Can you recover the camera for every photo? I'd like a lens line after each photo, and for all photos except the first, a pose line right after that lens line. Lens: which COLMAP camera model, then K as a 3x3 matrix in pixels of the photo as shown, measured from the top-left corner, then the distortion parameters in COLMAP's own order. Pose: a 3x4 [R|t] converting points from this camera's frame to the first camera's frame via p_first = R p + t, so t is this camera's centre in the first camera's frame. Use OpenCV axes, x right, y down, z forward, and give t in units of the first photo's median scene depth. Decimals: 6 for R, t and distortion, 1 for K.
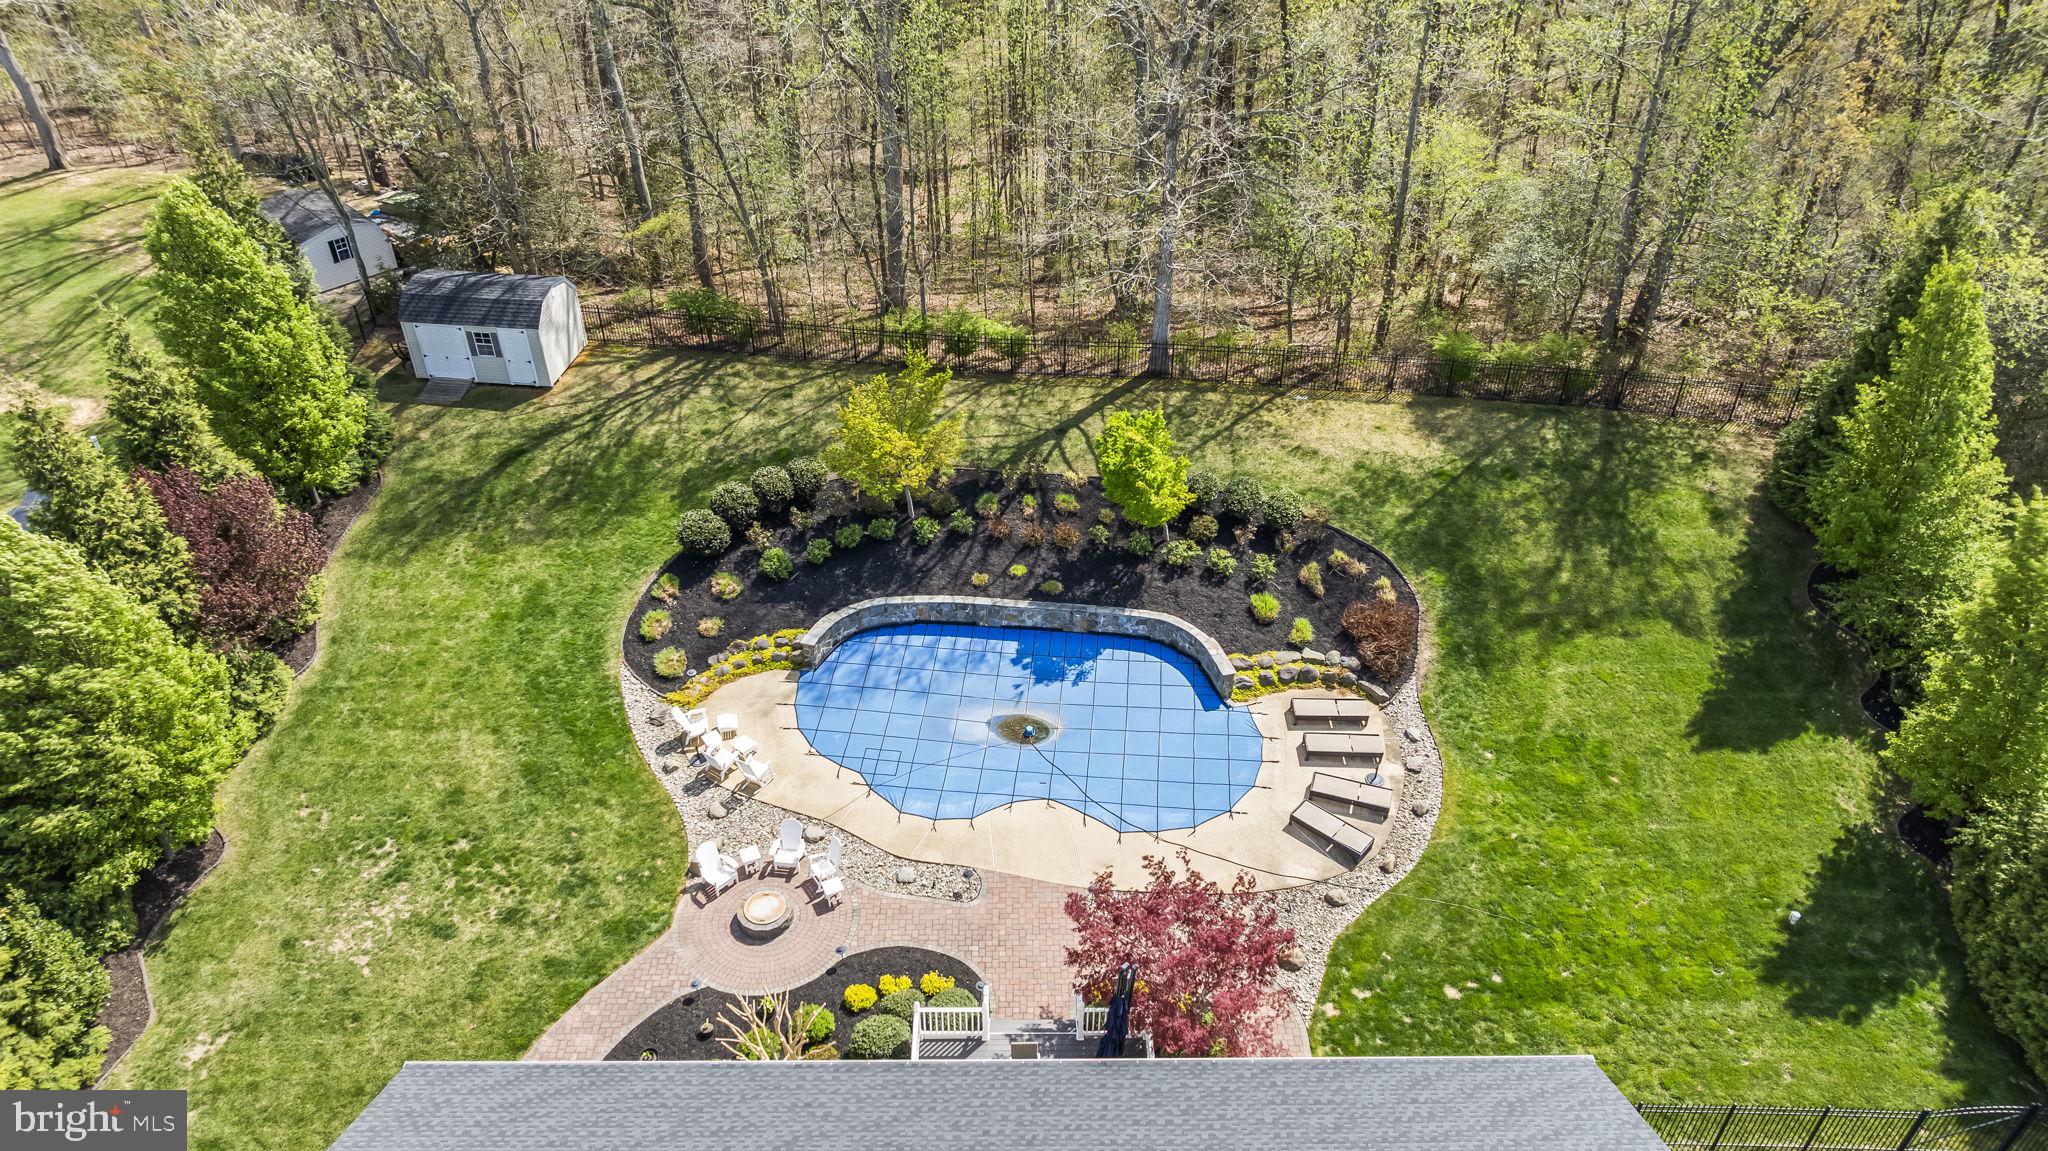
lens RADIAL K [[1444.5, 0, 1009.1], [0, 1444.5, 568.9], [0, 0, 1]] dist [-0.018629, 0.009291]
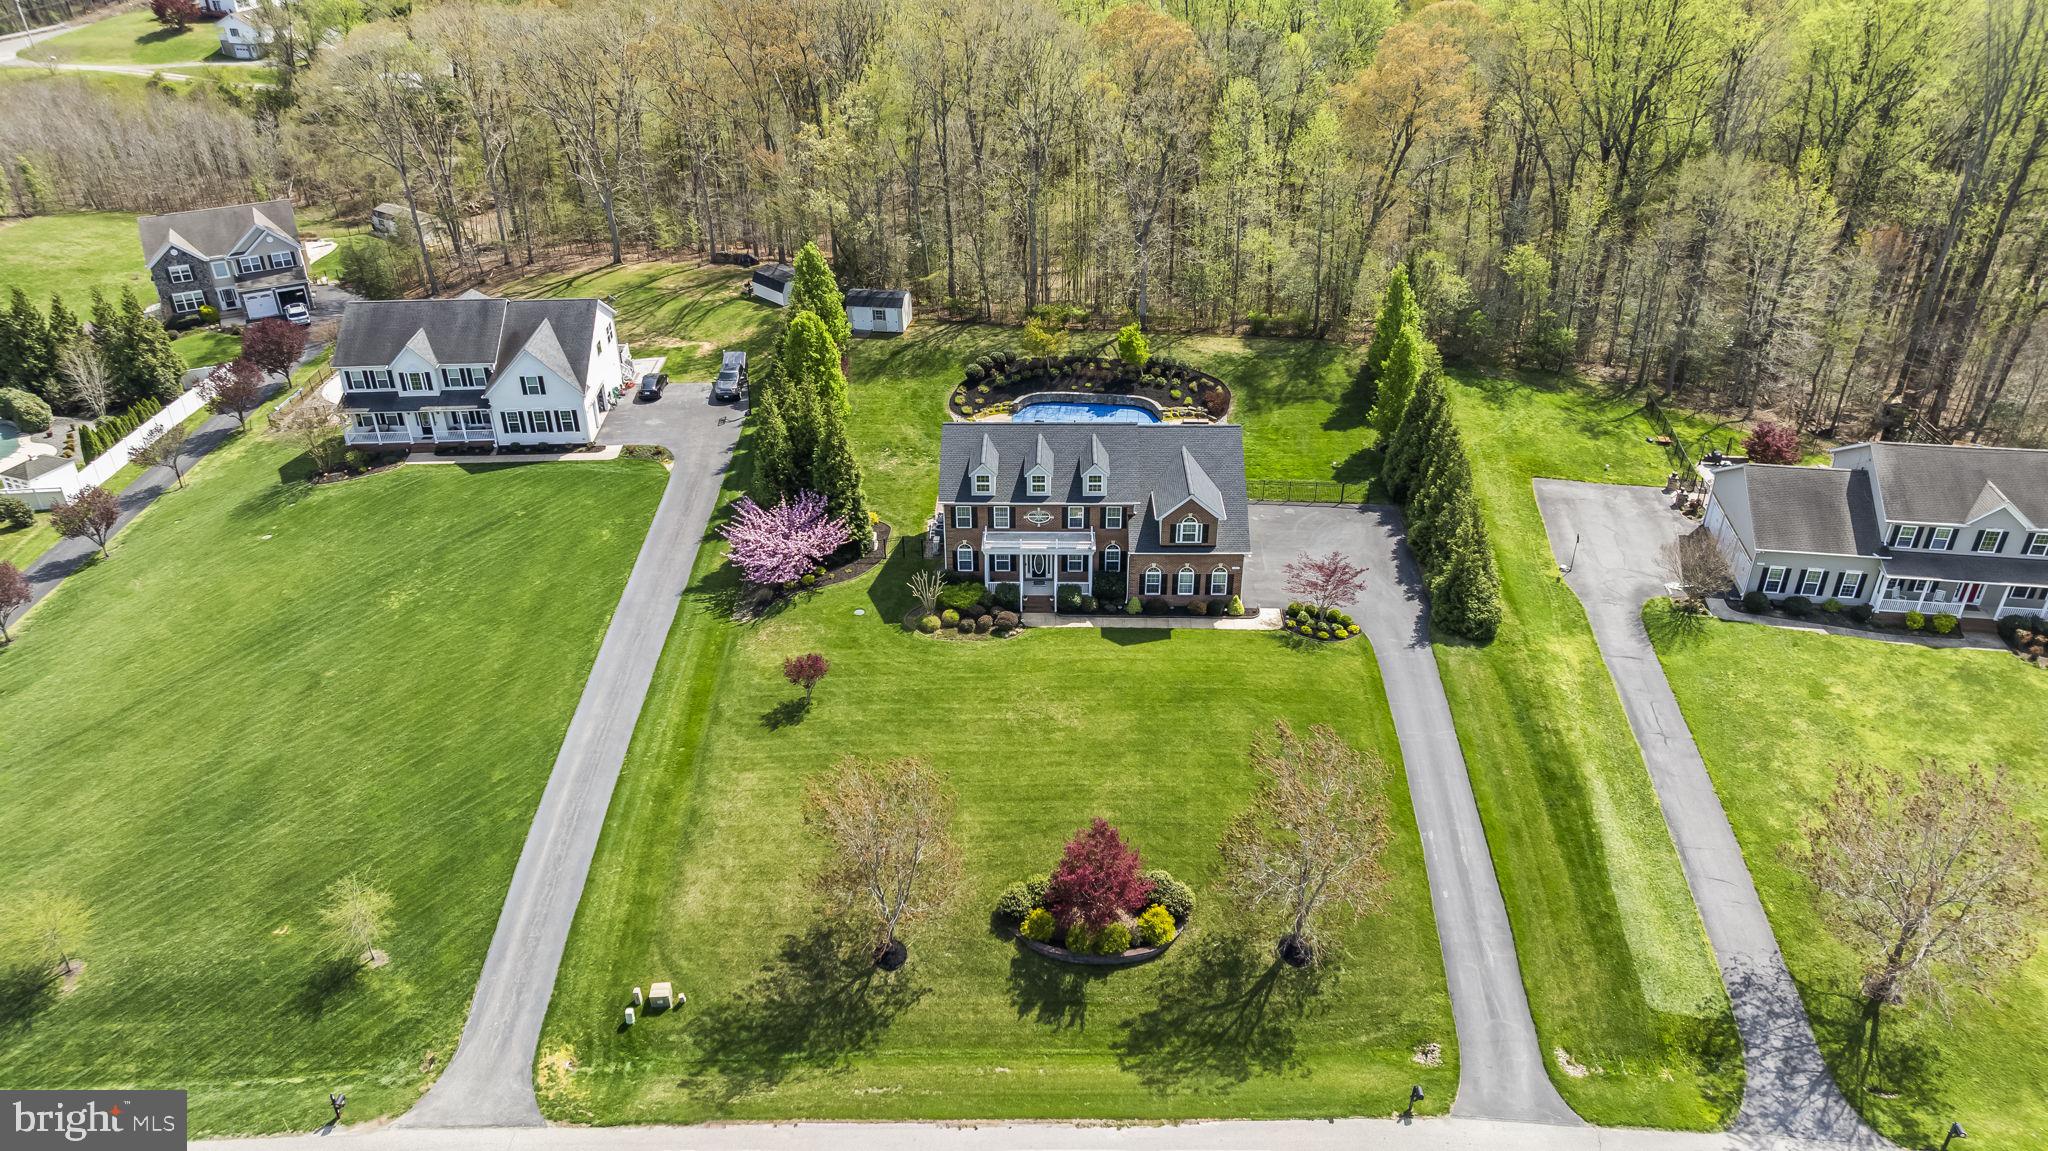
lens RADIAL K [[1444.5, 0, 1040.1], [0, 1444.5, 579.5], [0, 0, 1]] dist [-0.018629, 0.009291]
pose [[0.999958, 0.001315, -0.009046, -0.060128], [-0.002258, 0.994469, -0.105009, 0.658731], [0.008858, 0.105025, 0.994430, -1.705236]]
